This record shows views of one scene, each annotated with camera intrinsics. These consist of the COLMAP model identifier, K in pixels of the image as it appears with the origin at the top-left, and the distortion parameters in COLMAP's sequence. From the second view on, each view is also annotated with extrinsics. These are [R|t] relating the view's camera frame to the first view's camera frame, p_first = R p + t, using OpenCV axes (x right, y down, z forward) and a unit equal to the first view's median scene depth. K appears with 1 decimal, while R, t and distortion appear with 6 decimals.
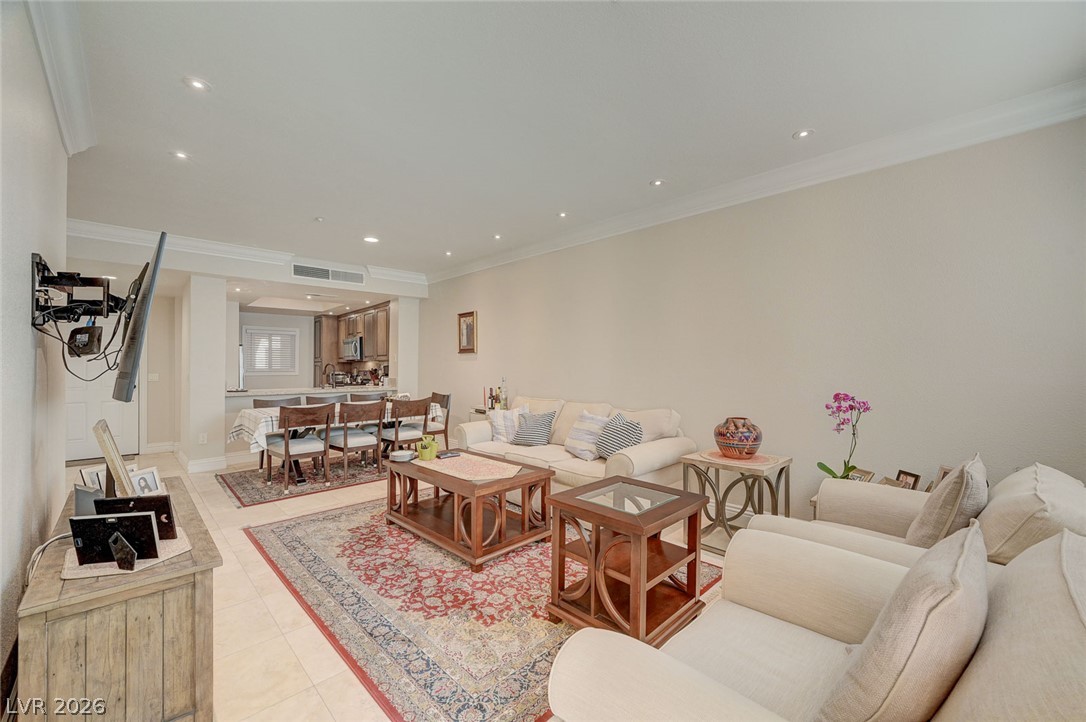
lens RADIAL K [[435.5, 0, 554.4], [0, 435.5, 363.0], [0, 0, 1]] dist [-0.000150, 0.000783]
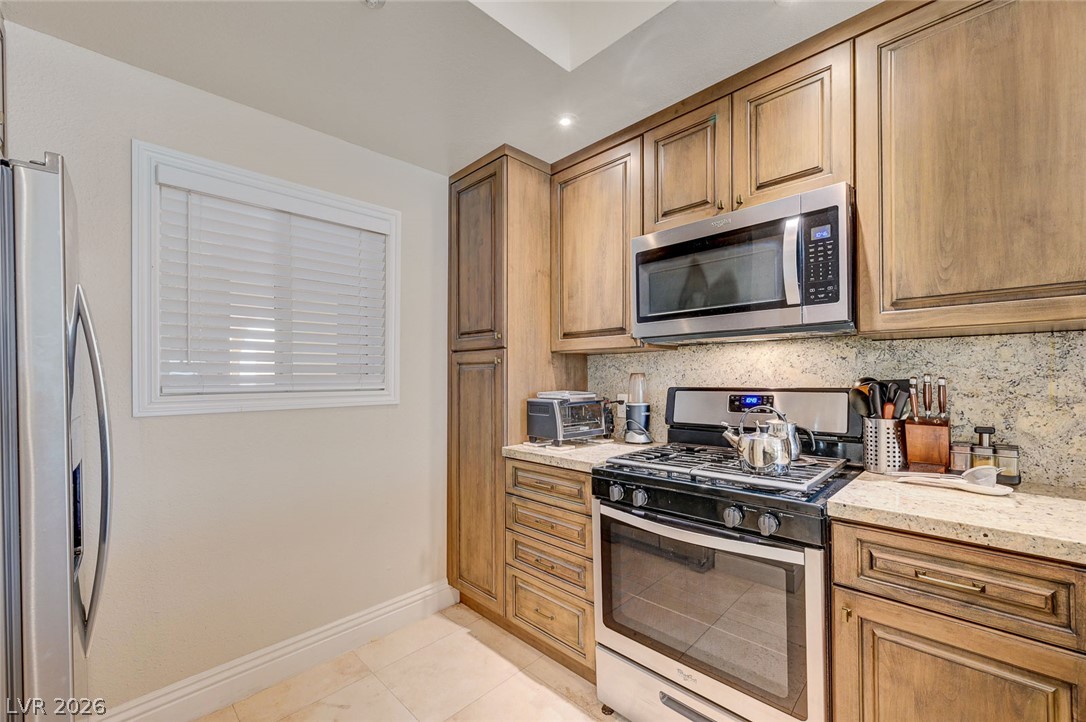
lens RADIAL K [[435.5, 0, 553.1], [0, 435.5, 377.9], [0, 0, 1]] dist [-0.000150, 0.000783]
pose [[0.999886, 0.006516, 0.013594, -1.462358], [-0.006684, 0.999901, 0.012364, 0.030100], [-0.013512, -0.012453, 0.999831, 2.192184]]
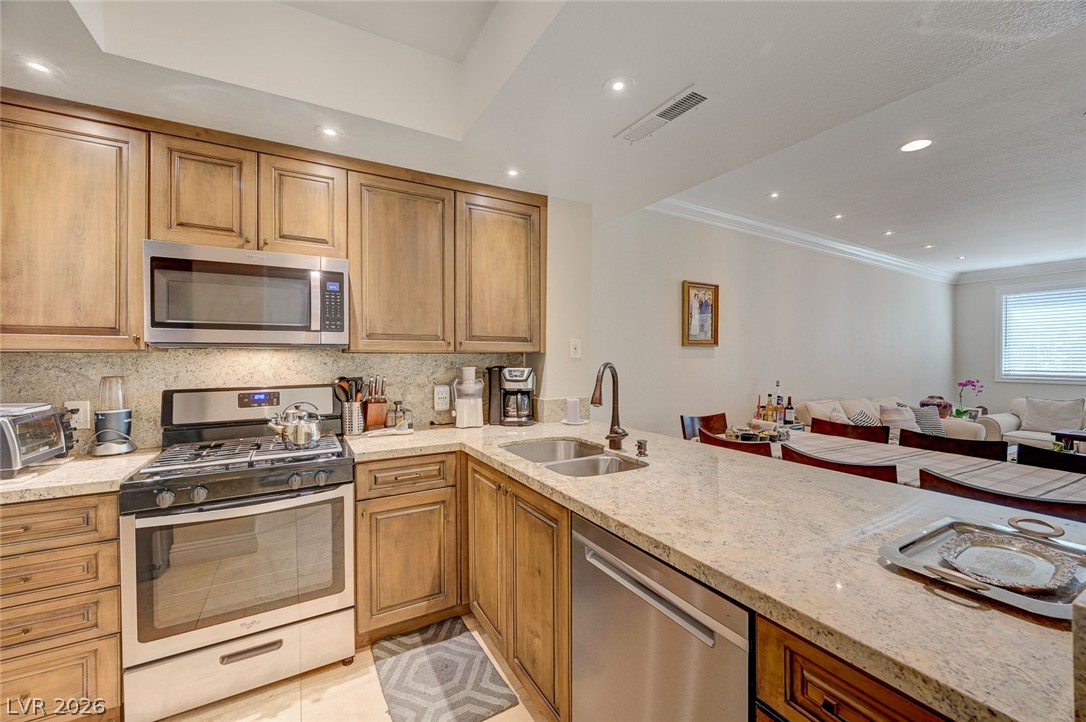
lens RADIAL K [[435.5, 0, 546.7], [0, 435.5, 356.9], [0, 0, 1]] dist [-0.000150, 0.000783]
pose [[0.256499, 0.010262, 0.966490, -1.757062], [-0.012808, 0.999892, -0.007218, -0.000864], [-0.966460, -0.010528, 0.256603, 2.128841]]
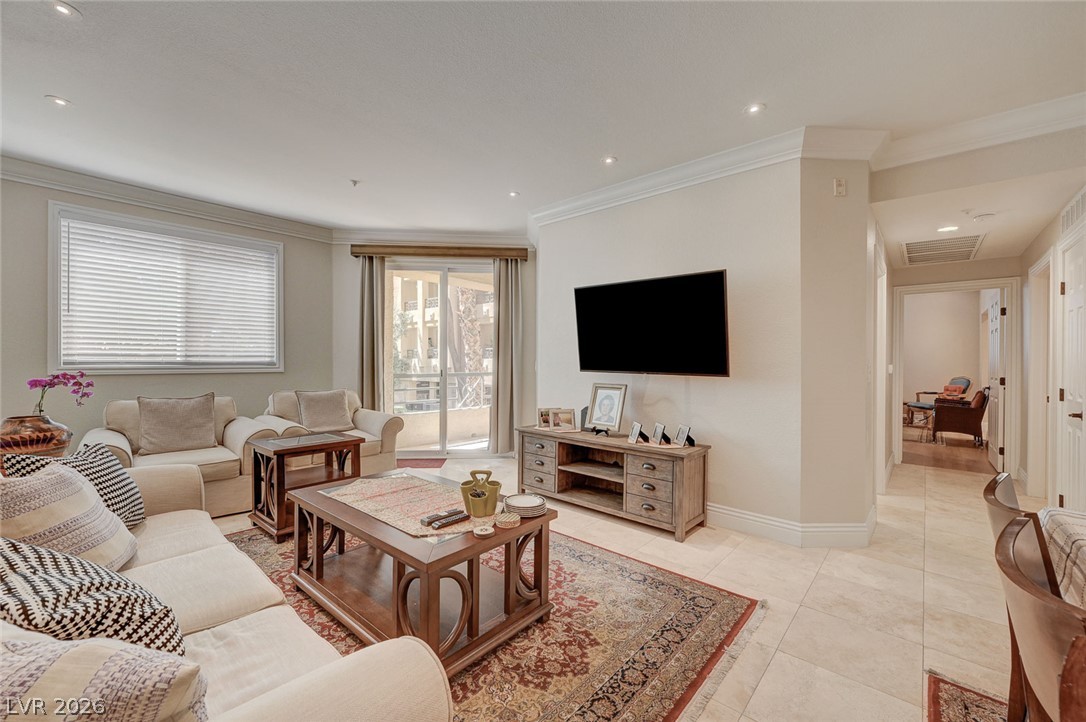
lens RADIAL K [[435.5, 0, 543.5], [0, 435.5, 362.9], [0, 0, 1]] dist [-0.000150, 0.000783]
pose [[-0.998214, -0.006256, -0.059418, -0.429871], [-0.006499, 0.999971, 0.003902, 0.031244], [0.059392, 0.004281, -0.998226, 1.787472]]
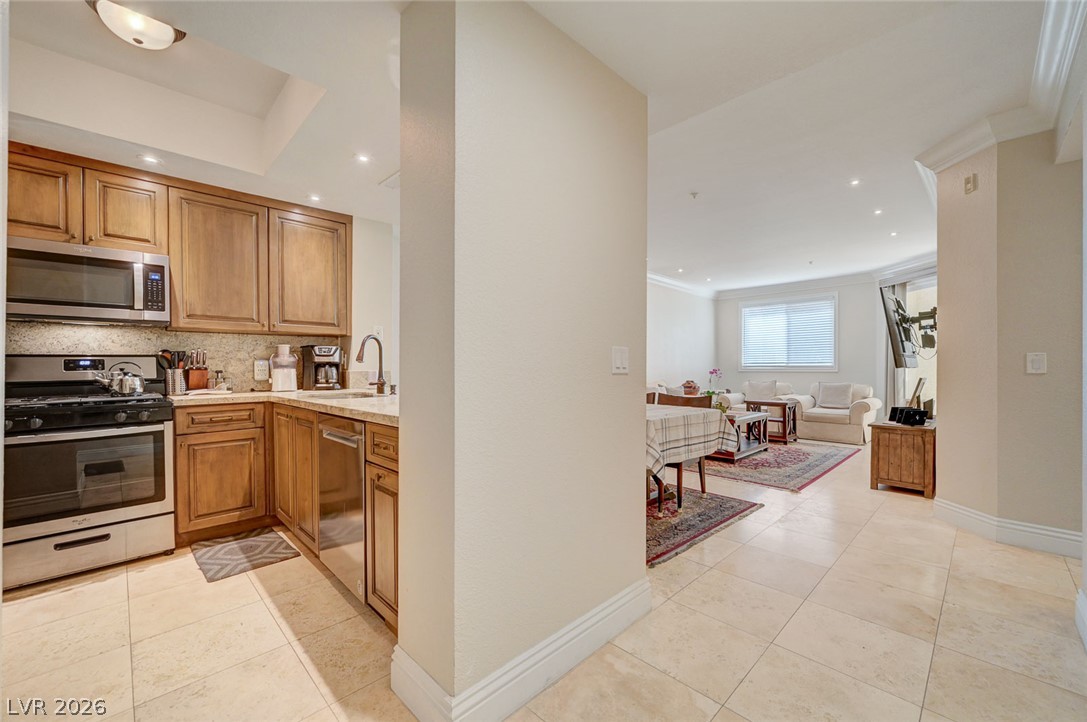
lens RADIAL K [[435.9, 0, 546.4], [0, 435.9, 366.9], [0, 0, 1]] dist [-0.000150, 0.000783]
pose [[0.006474, 0.007266, 0.999953, -2.061421], [-0.005541, 0.999959, -0.007230, 0.074108], [-0.999964, -0.005494, 0.006514, 1.828608]]
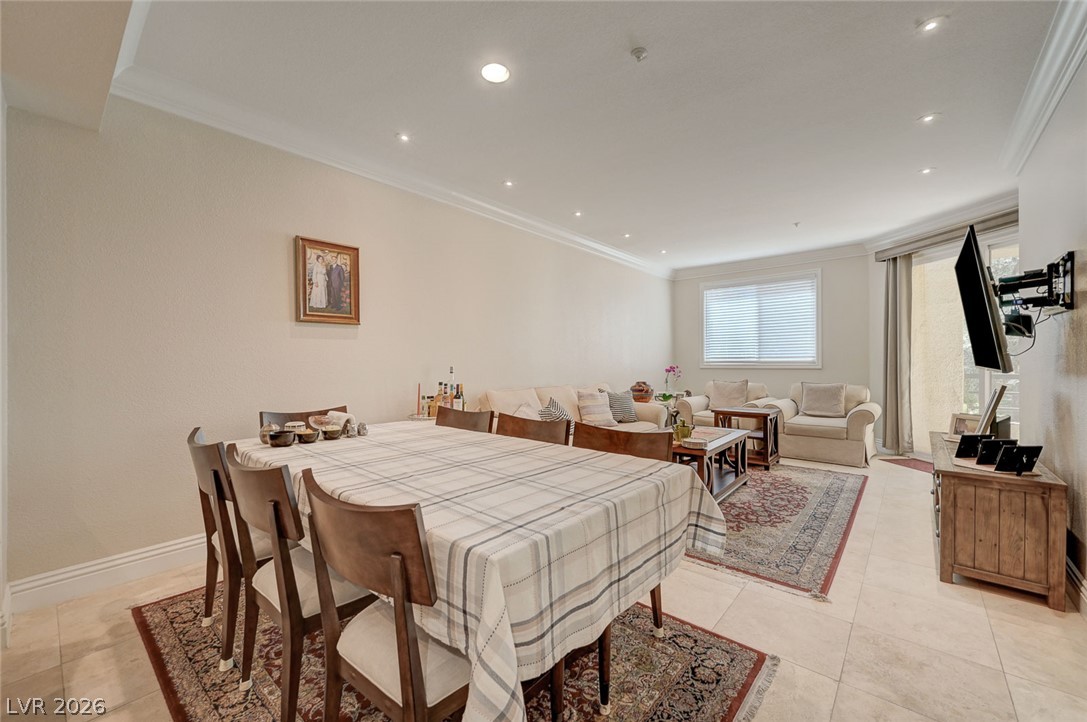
lens RADIAL K [[435.9, 0, 544.4], [0, 435.9, 360.7], [0, 0, 1]] dist [-0.000150, 0.000783]
pose [[-0.082527, 0.005975, 0.996571, -1.449084], [0.002622, 0.999980, -0.005778, 0.046960], [-0.996585, 0.002136, -0.082541, 1.608603]]
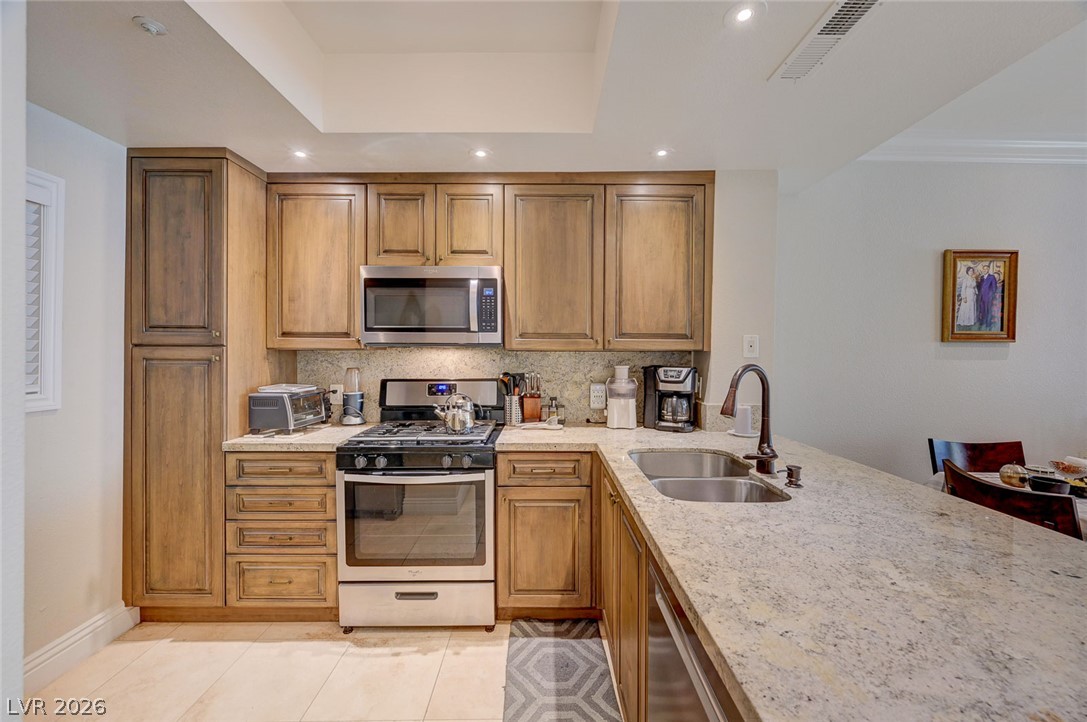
lens RADIAL K [[435.9, 0, 544.6], [0, 435.9, 358.2], [0, 0, 1]] dist [-0.000150, 0.000783]
pose [[0.704211, 0.006012, 0.709966, -1.657682], [-0.021165, 0.999698, 0.012527, -0.006778], [-0.709675, -0.023848, 0.704125, 2.020313]]
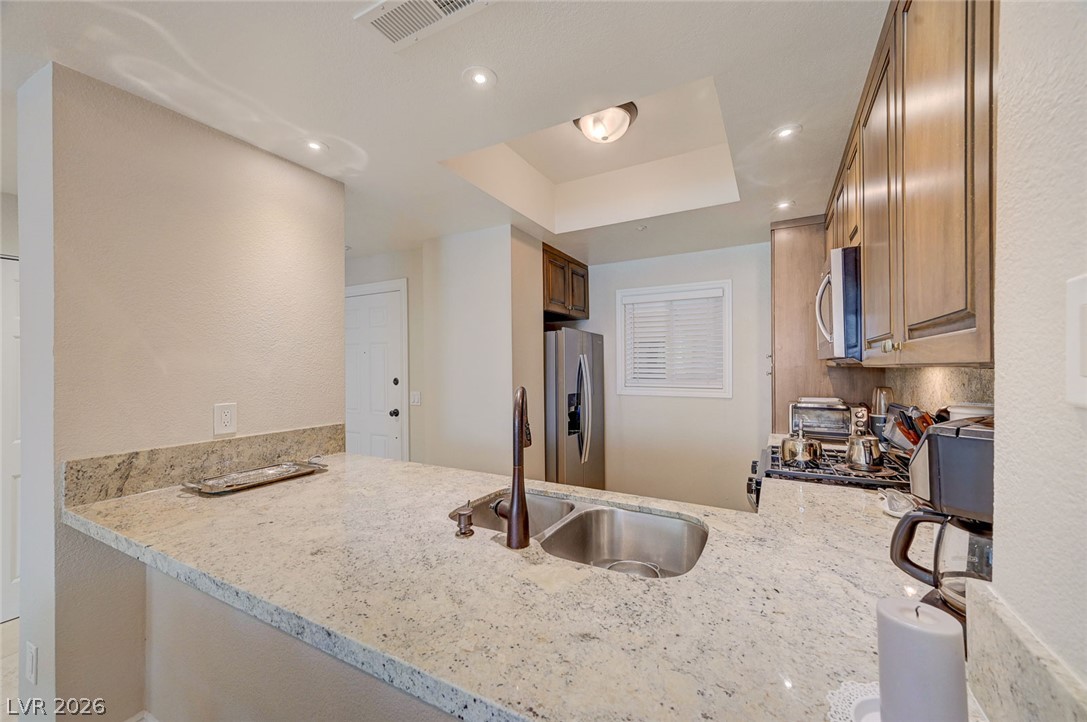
lens RADIAL K [[435.9, 0, 546.6], [0, 435.9, 362.0], [0, 0, 1]] dist [-0.000150, 0.000783]
pose [[0.274480, -0.001542, -0.961592, -0.762436], [0.011036, 0.999938, 0.001547, -0.021374], [0.961529, -0.011037, 0.274480, 2.120158]]
